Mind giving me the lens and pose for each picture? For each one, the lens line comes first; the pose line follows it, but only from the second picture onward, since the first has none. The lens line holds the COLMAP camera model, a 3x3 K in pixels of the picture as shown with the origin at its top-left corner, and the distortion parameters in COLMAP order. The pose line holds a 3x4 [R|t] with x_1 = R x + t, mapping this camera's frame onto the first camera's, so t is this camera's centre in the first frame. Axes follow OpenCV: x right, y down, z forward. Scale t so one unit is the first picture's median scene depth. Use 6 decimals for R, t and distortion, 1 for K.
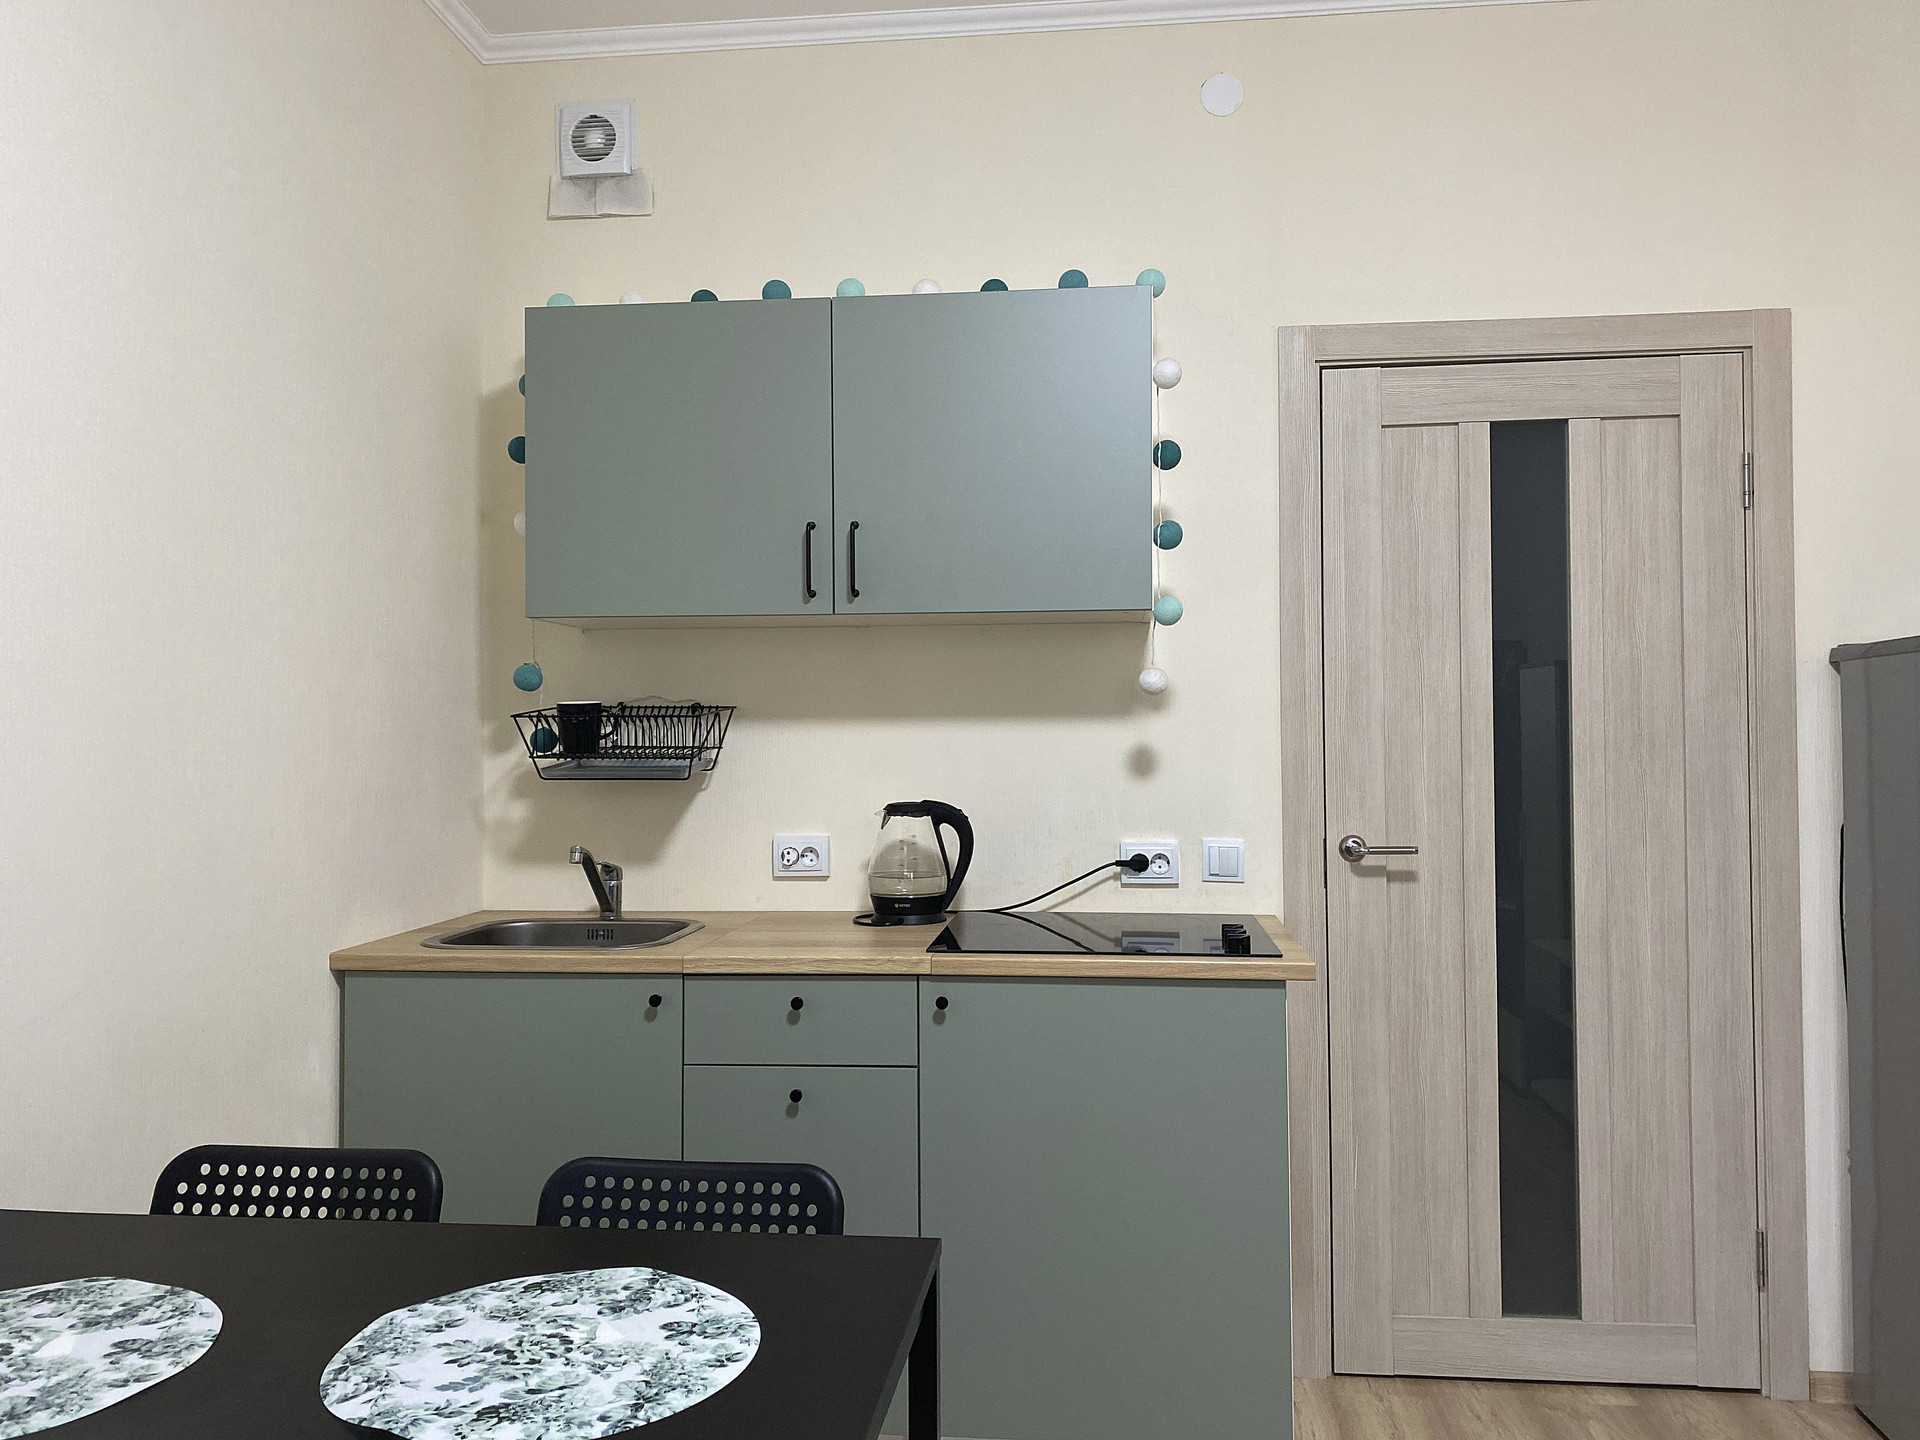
lens RADIAL K [[1432.9, 0, 960.0], [0, 1432.9, 720.0], [0, 0, 1]] dist [0.096095, -0.089182]
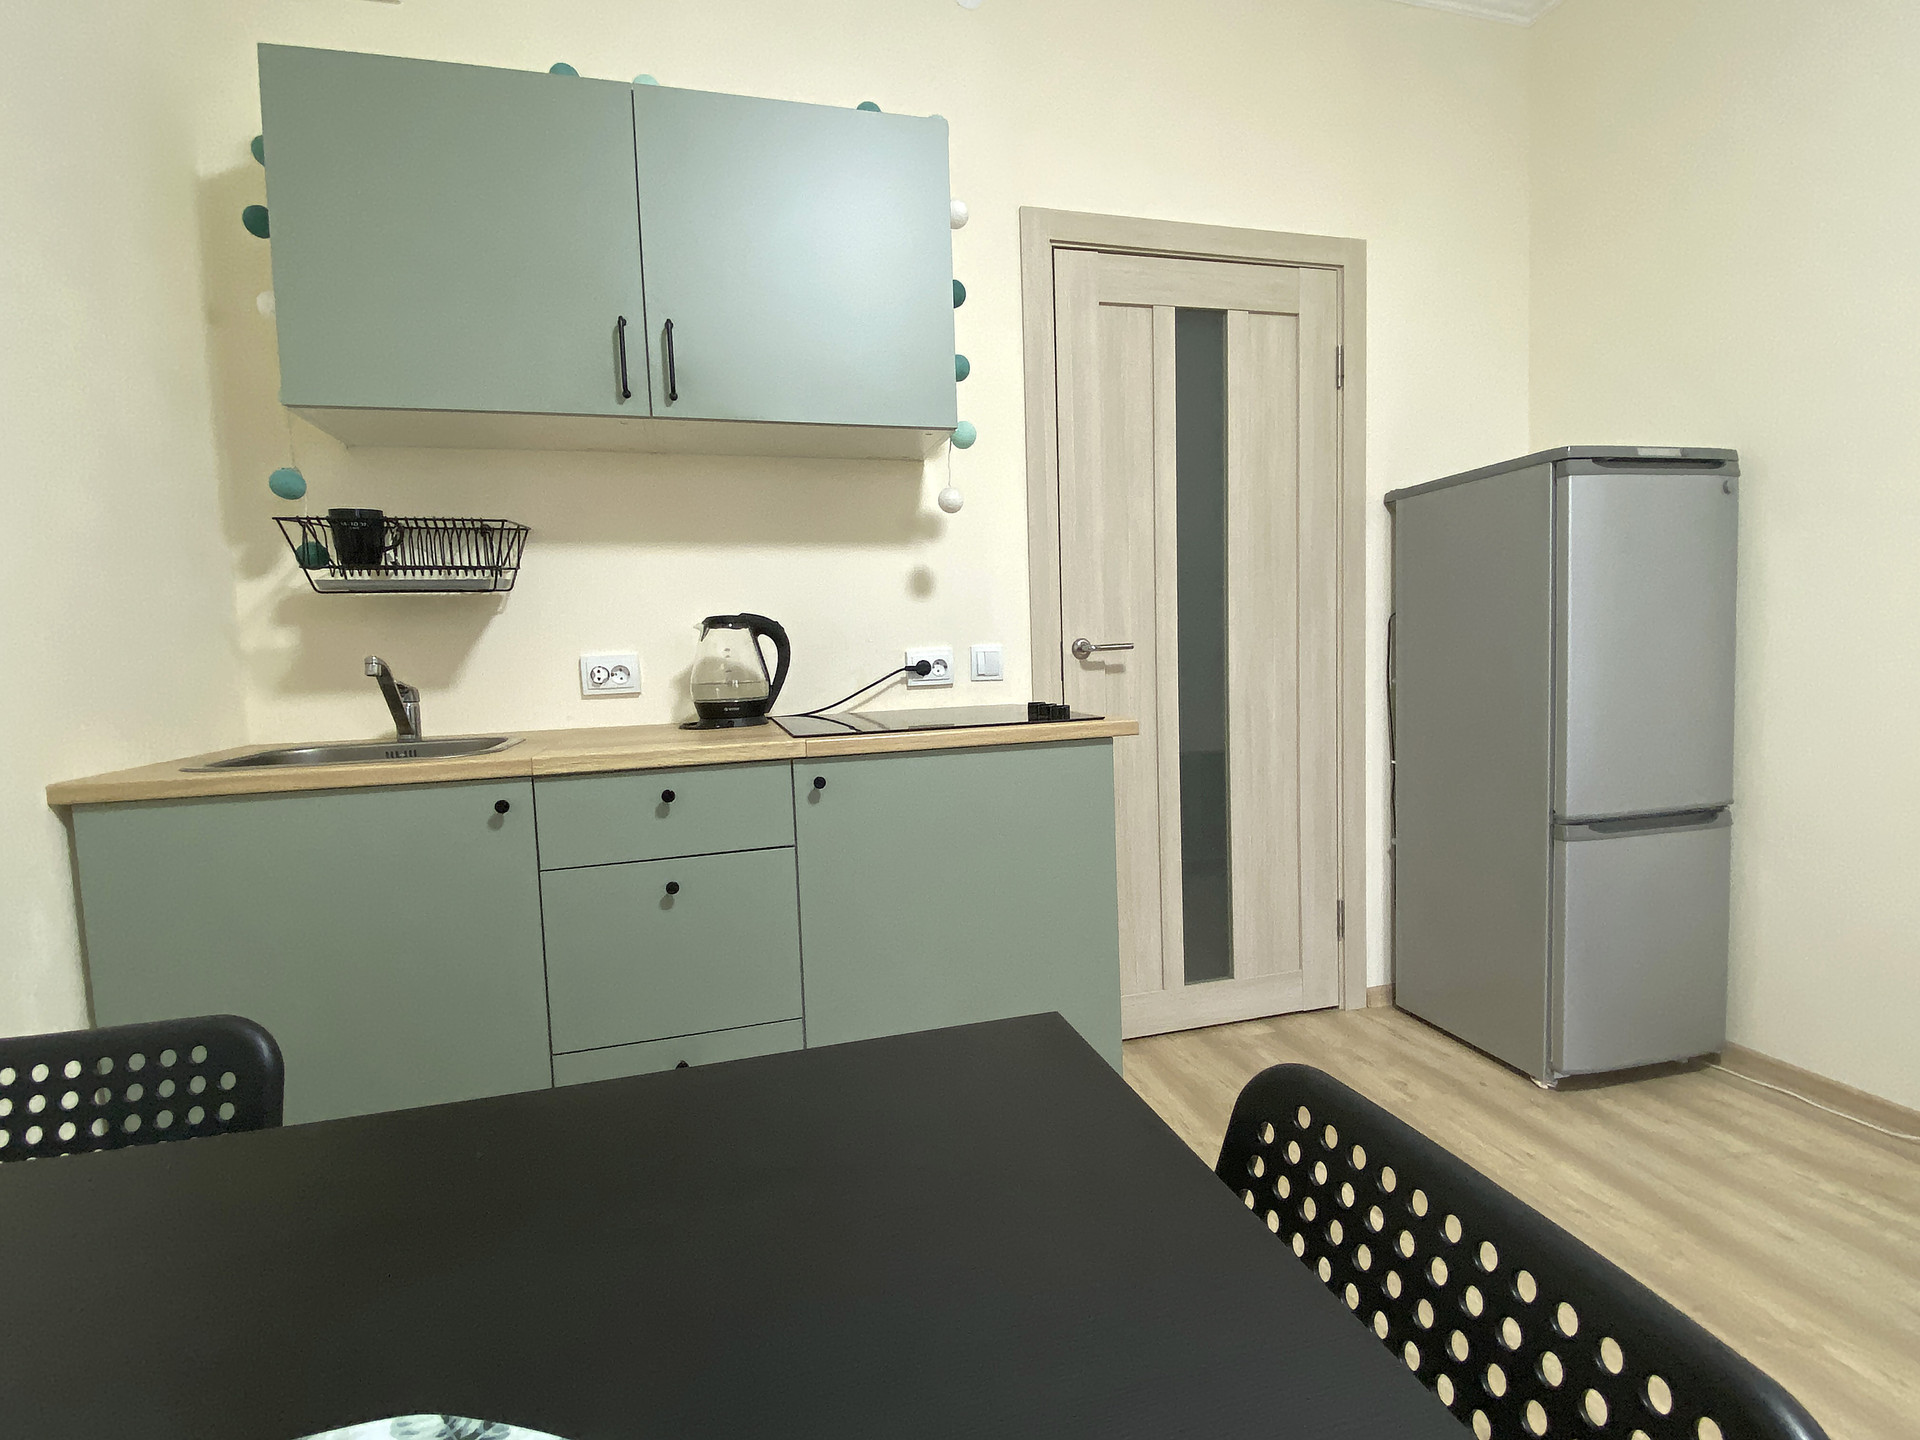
lens RADIAL K [[918.5, 0, 960.0], [0, 918.5, 720.0], [0, 0, 1]] dist [0.032547, -0.029378]
pose [[0.932471, -0.056512, 0.356798, -0.120620], [0.027014, 0.995831, 0.087129, 0.079500], [-0.360234, -0.071606, 0.930110, 0.293346]]
